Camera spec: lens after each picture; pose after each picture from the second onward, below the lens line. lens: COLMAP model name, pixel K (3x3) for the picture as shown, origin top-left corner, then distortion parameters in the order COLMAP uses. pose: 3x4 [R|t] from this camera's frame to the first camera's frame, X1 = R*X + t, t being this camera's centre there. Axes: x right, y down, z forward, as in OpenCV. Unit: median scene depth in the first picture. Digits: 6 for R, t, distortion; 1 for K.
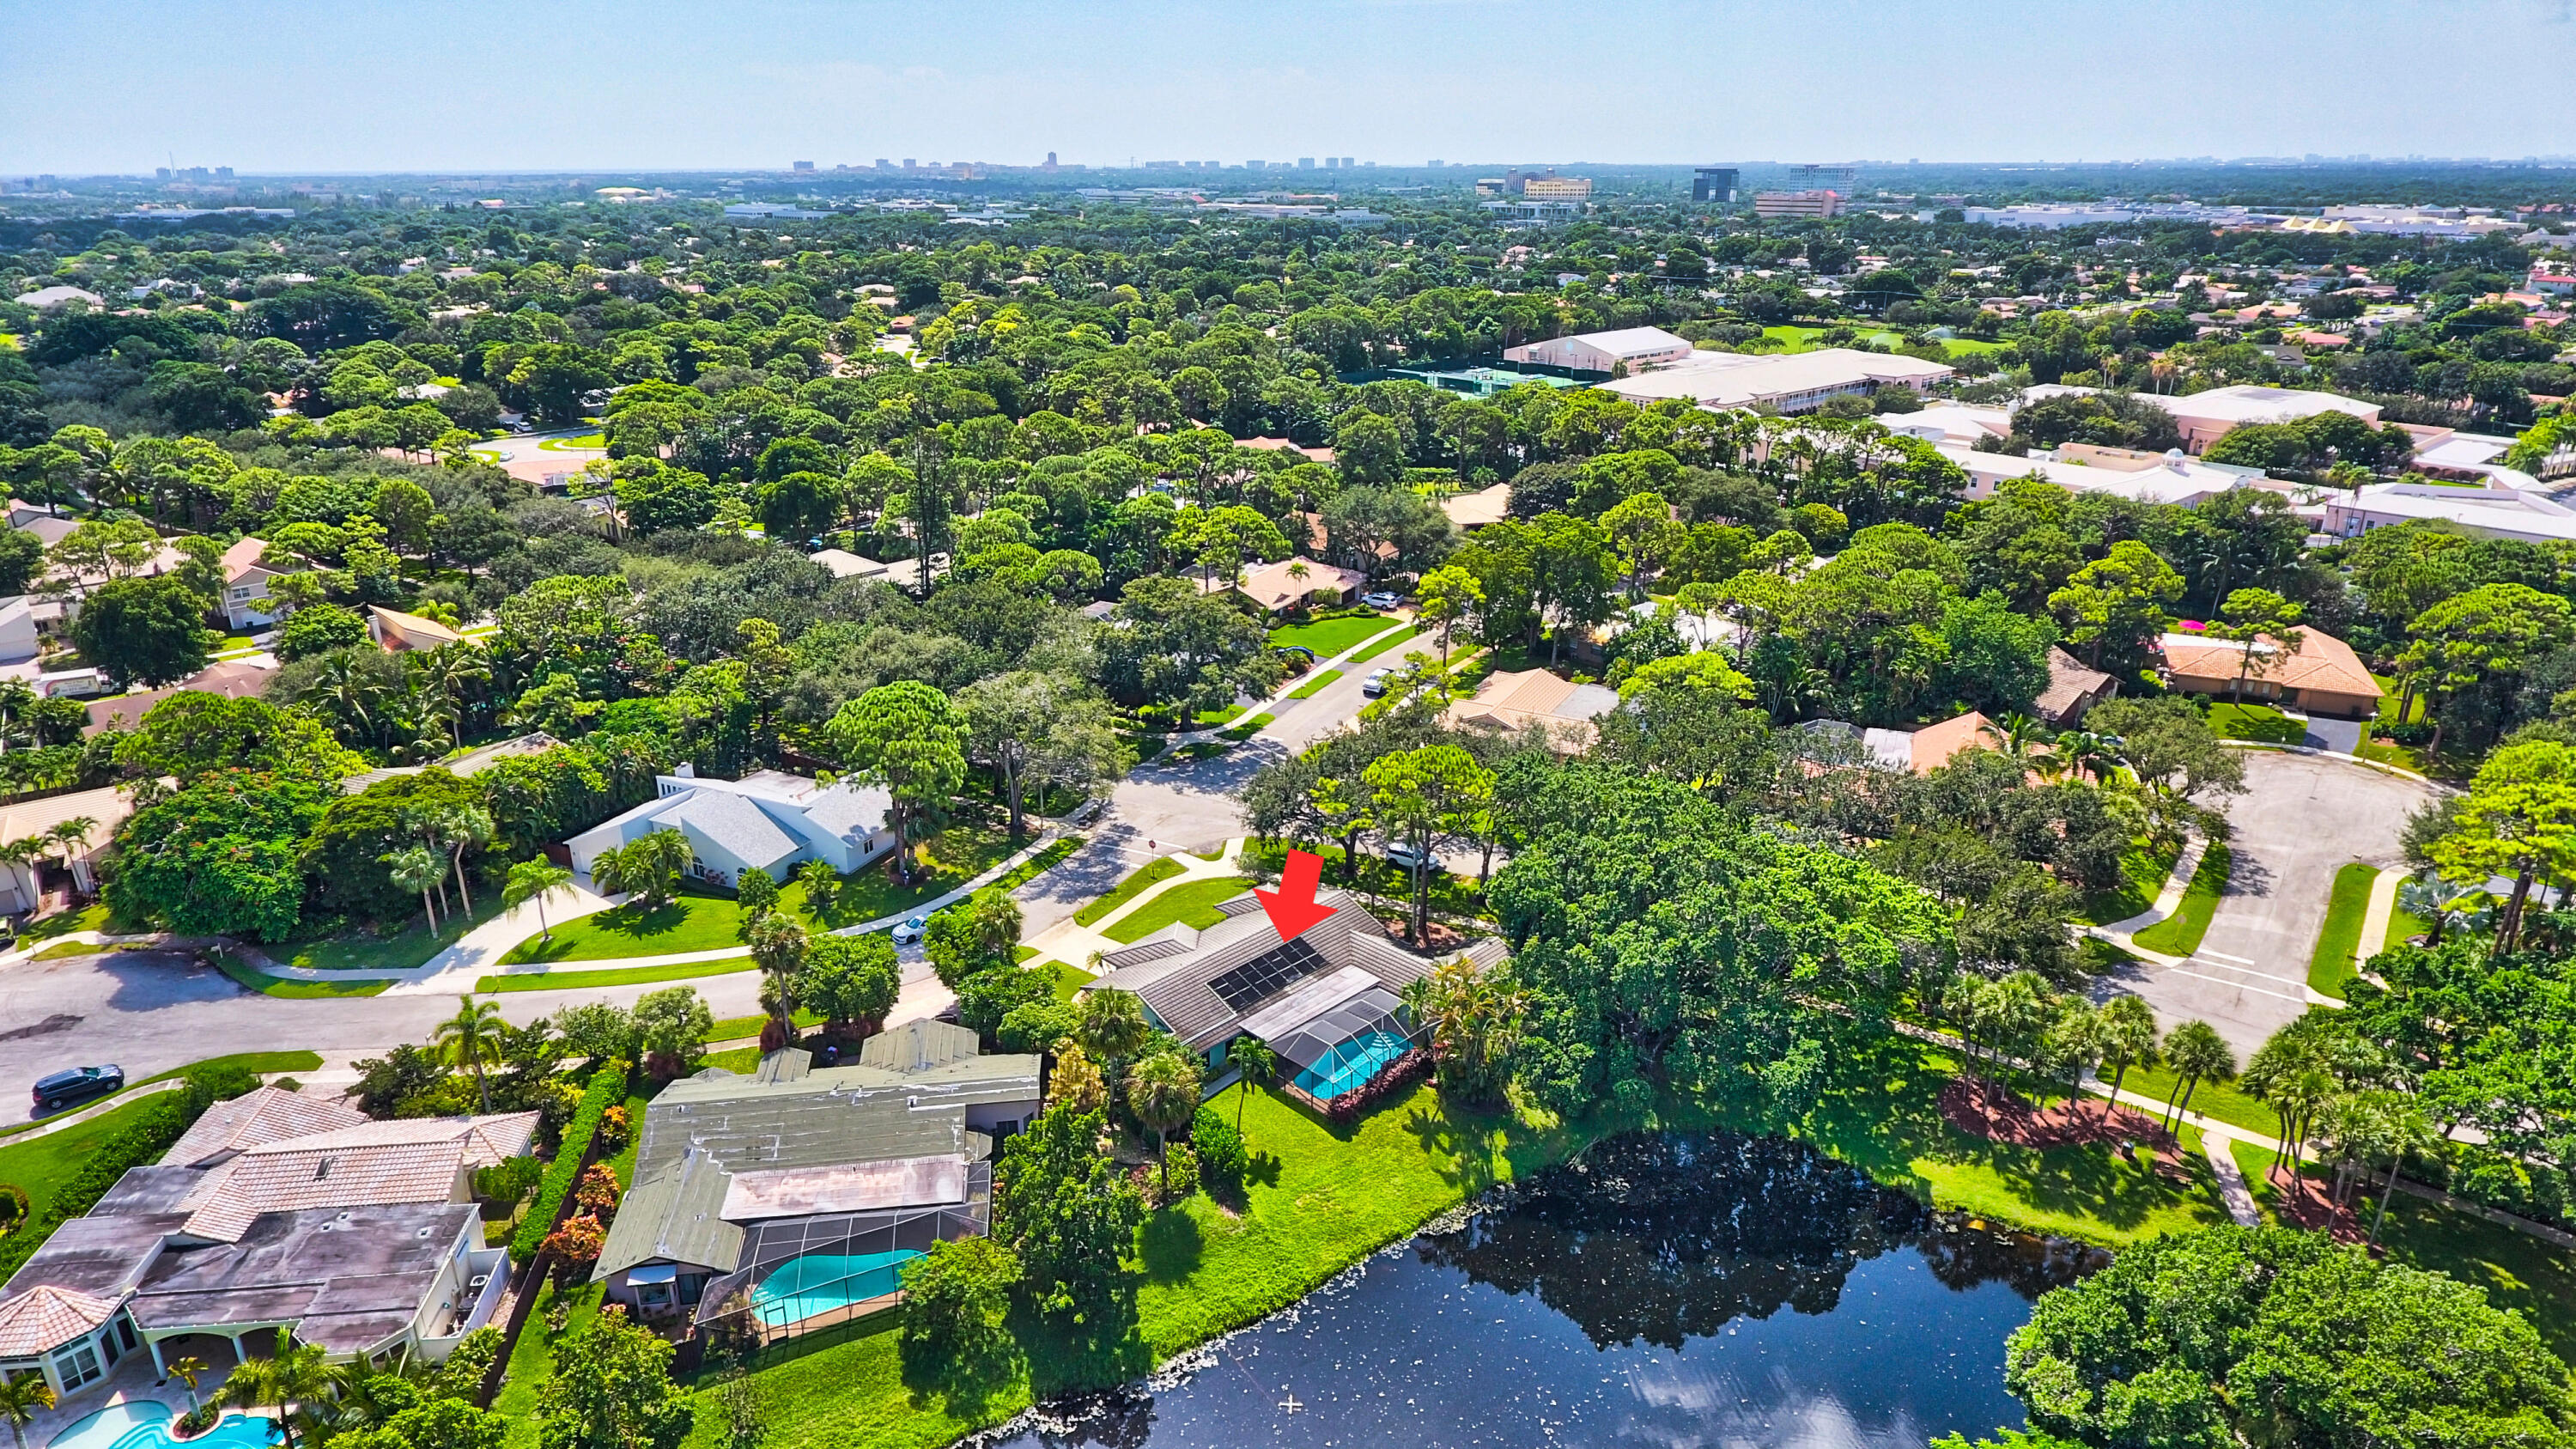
lens RADIAL K [[1519.0, 0, 1258.3], [0, 1519.0, 724.5], [0, 0, 1]] dist [-0.003071, 0.000064]
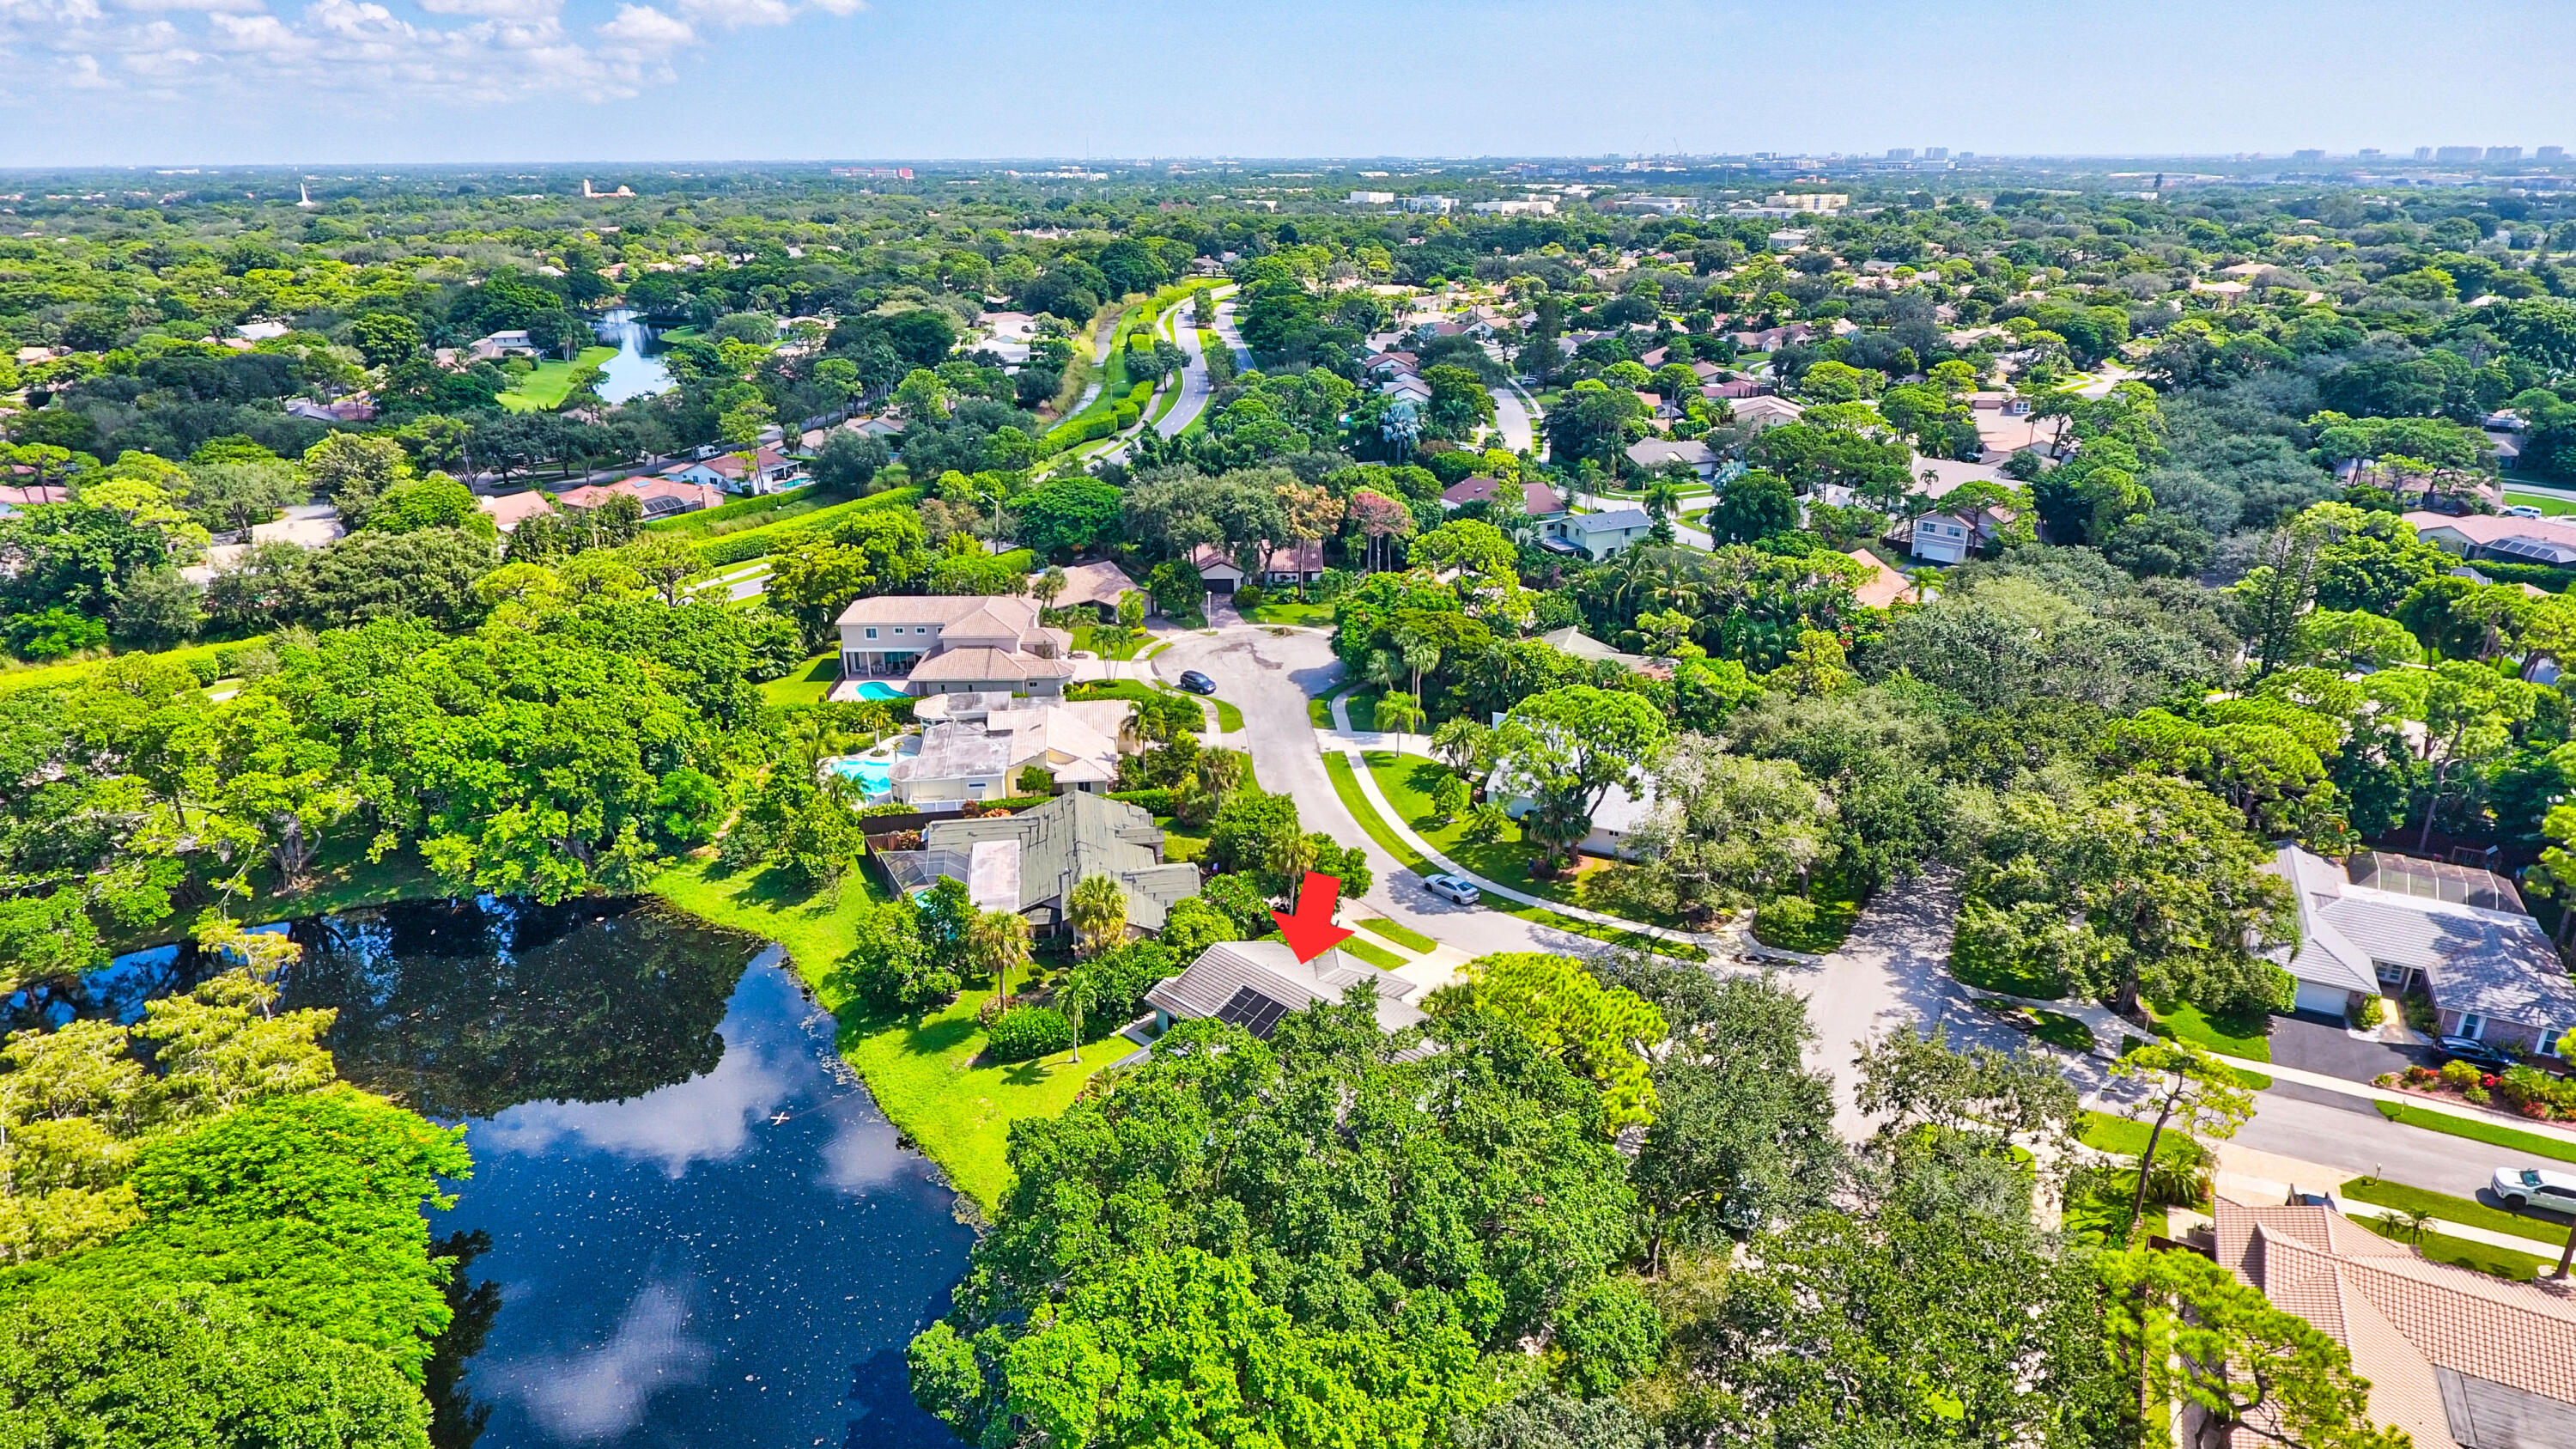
lens RADIAL K [[1519.0, 0, 1258.3], [0, 1519.0, 724.5], [0, 0, 1]] dist [-0.003071, 0.000064]
pose [[0.006405, 0.359198, -0.933239, 0.856920], [-0.344997, 0.876751, 0.335089, -0.324716], [0.938582, 0.319818, 0.129538, 0.854092]]
